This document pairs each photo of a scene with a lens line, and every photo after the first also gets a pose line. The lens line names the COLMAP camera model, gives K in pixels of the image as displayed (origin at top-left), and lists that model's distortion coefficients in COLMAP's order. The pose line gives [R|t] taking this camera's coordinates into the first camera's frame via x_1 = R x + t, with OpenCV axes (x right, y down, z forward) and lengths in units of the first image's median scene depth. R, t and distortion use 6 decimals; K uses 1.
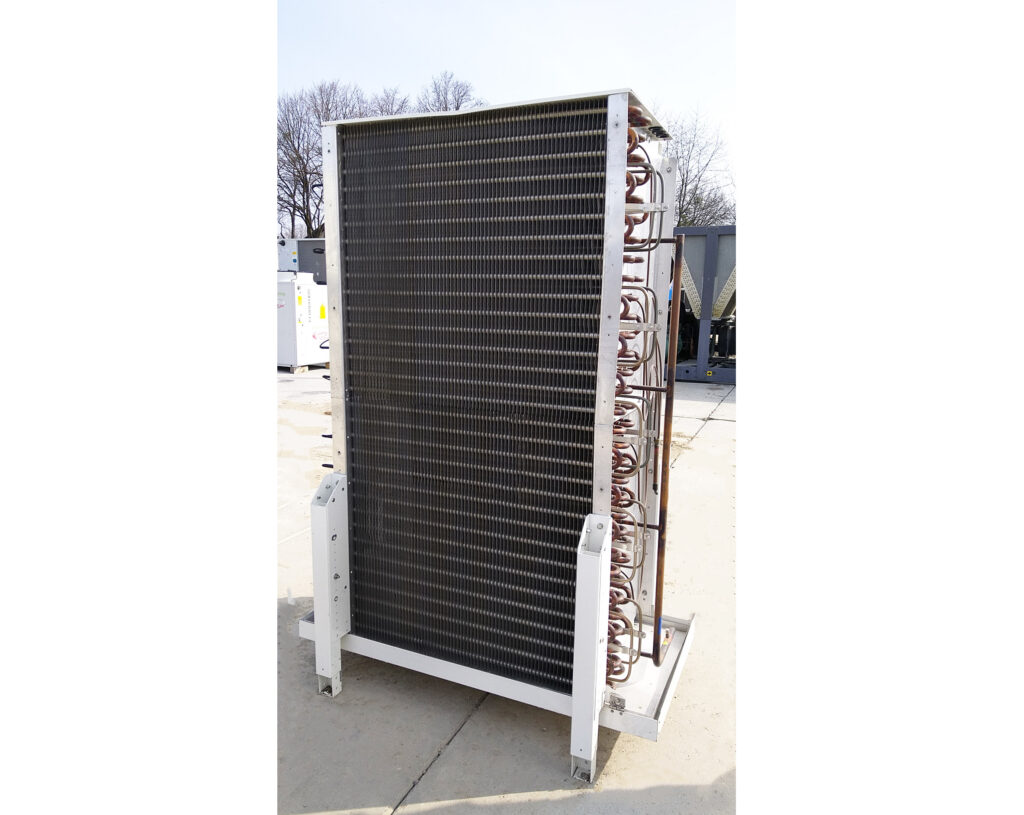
lens RADIAL K [[674.1, 0, 514.0], [0, 674.1, 400.5], [0, 0, 1]] dist [0.035554, 0.001229]
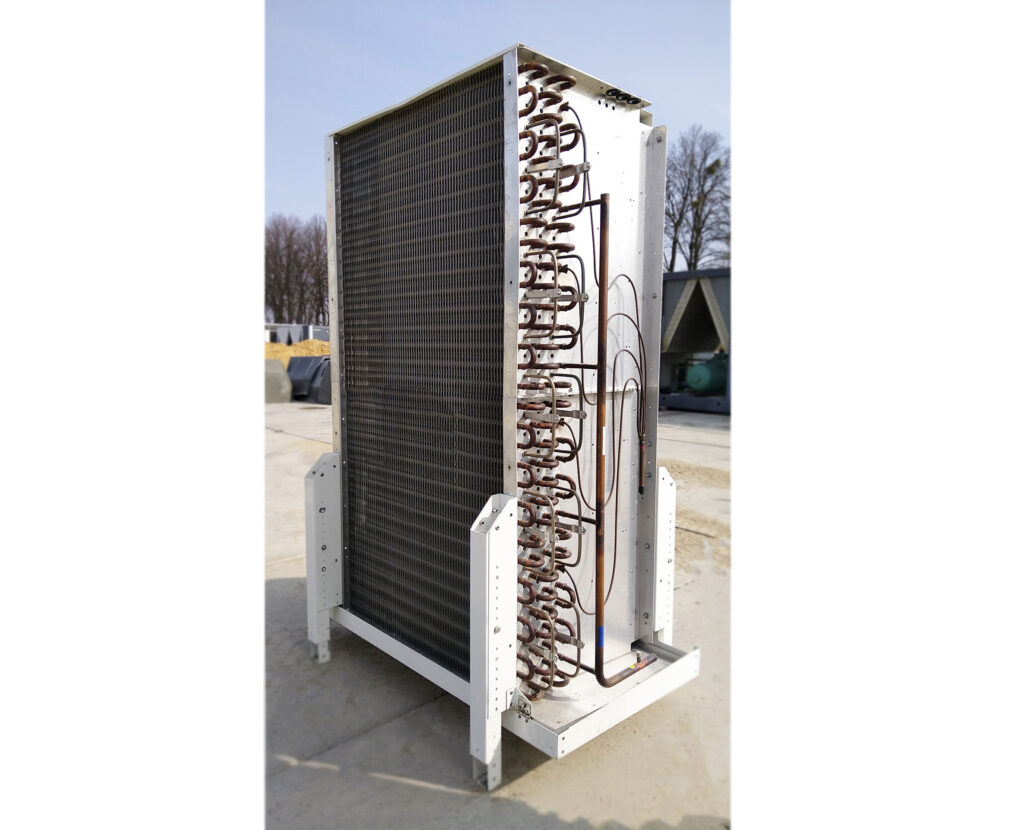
lens RADIAL K [[669.3, 0, 479.8], [0, 669.3, 405.3], [0, 0, 1]] dist [0.052435, -0.002543]
pose [[0.916681, 0.023109, -0.398950, 0.408927], [-0.053254, 0.996486, -0.064643, 0.095678], [0.396055, 0.080503, 0.914691, 0.107990]]
